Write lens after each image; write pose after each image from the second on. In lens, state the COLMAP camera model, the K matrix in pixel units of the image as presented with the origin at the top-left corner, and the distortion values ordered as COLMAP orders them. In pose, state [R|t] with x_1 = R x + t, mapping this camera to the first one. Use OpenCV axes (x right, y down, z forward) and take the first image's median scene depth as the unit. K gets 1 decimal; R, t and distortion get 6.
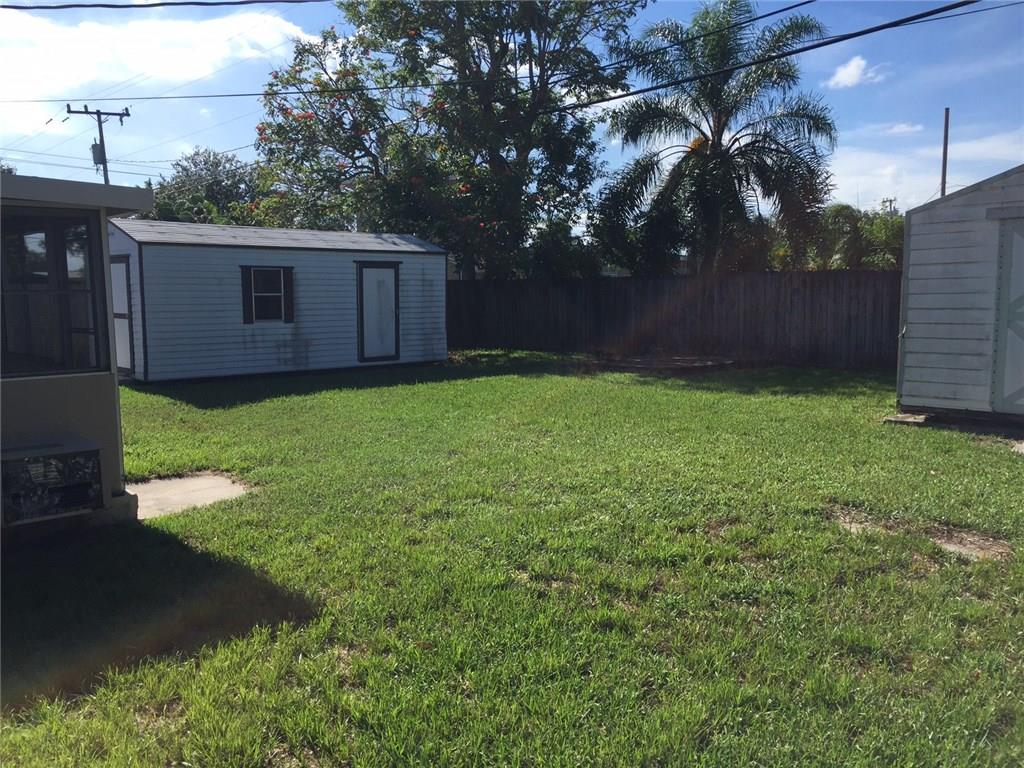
lens RADIAL K [[874.8, 0, 512.0], [0, 874.8, 384.0], [0, 0, 1]] dist [0.064829, -0.079238]
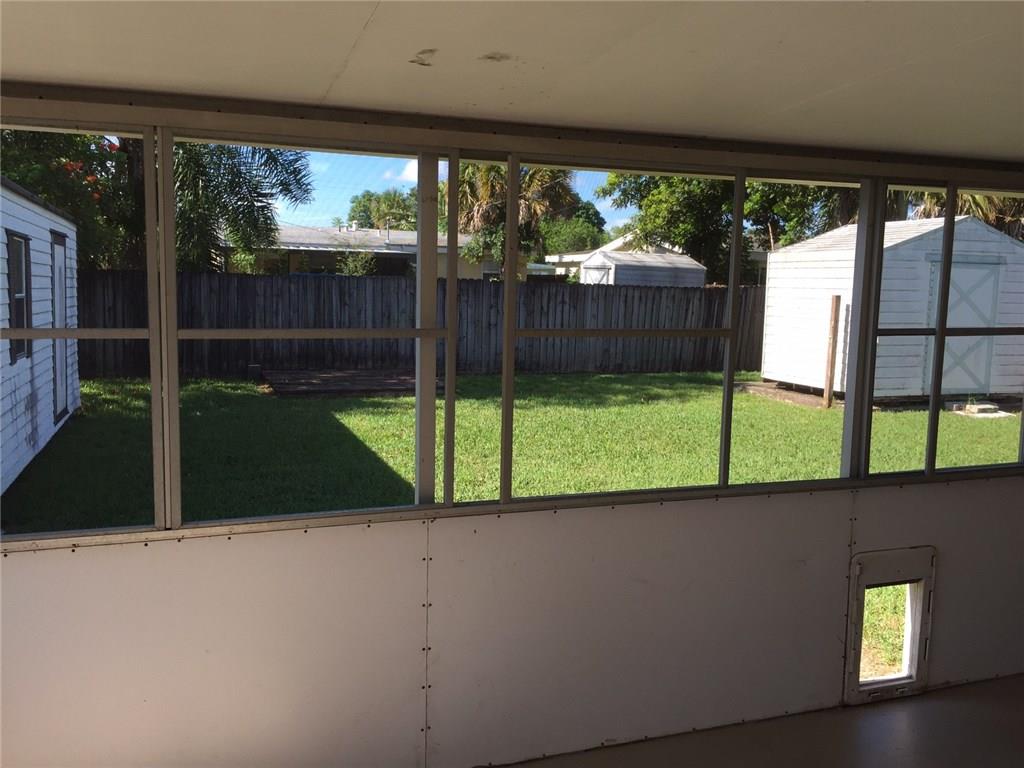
lens RADIAL K [[874.8, 0, 512.0], [0, 874.8, 384.0], [0, 0, 1]] dist [0.064829, -0.079238]
pose [[0.319940, -0.082569, 0.943833, -0.587909], [0.073093, 0.995377, 0.062301, -0.071556], [-0.944614, 0.049055, 0.324496, 0.669605]]
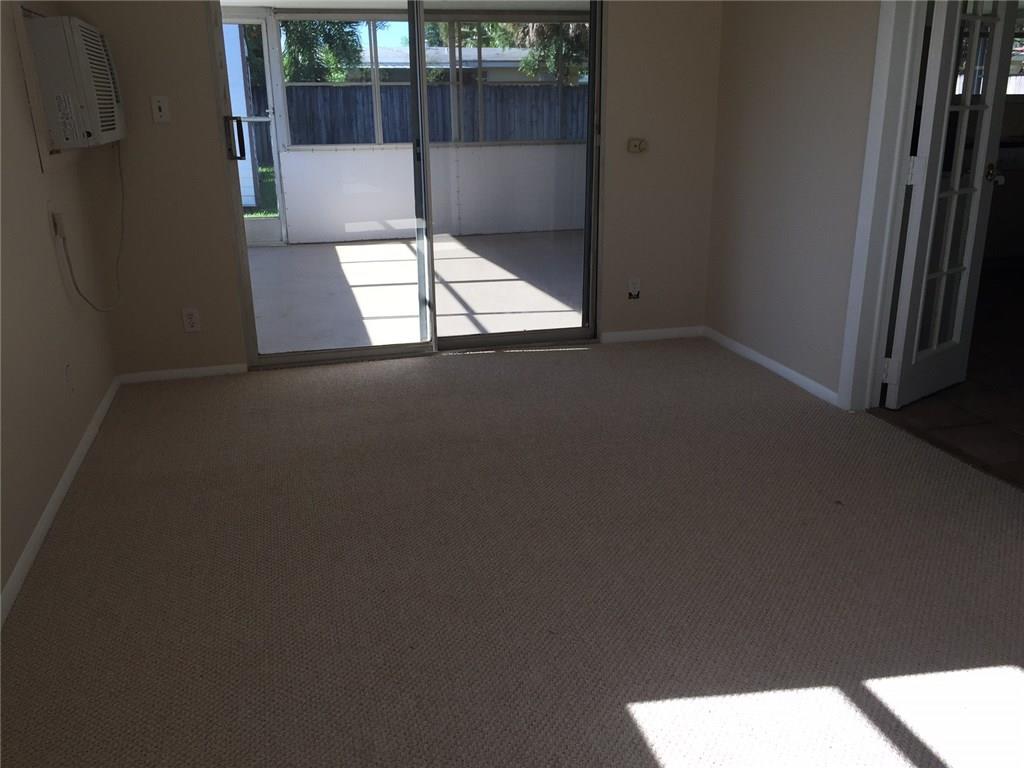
lens RADIAL K [[874.8, 0, 512.0], [0, 874.8, 384.0], [0, 0, 1]] dist [0.064829, -0.079238]
pose [[0.399373, -0.264983, 0.877659, -0.926305], [0.099630, 0.964193, 0.245774, -0.024635], [-0.911359, -0.010715, 0.411473, 0.490758]]
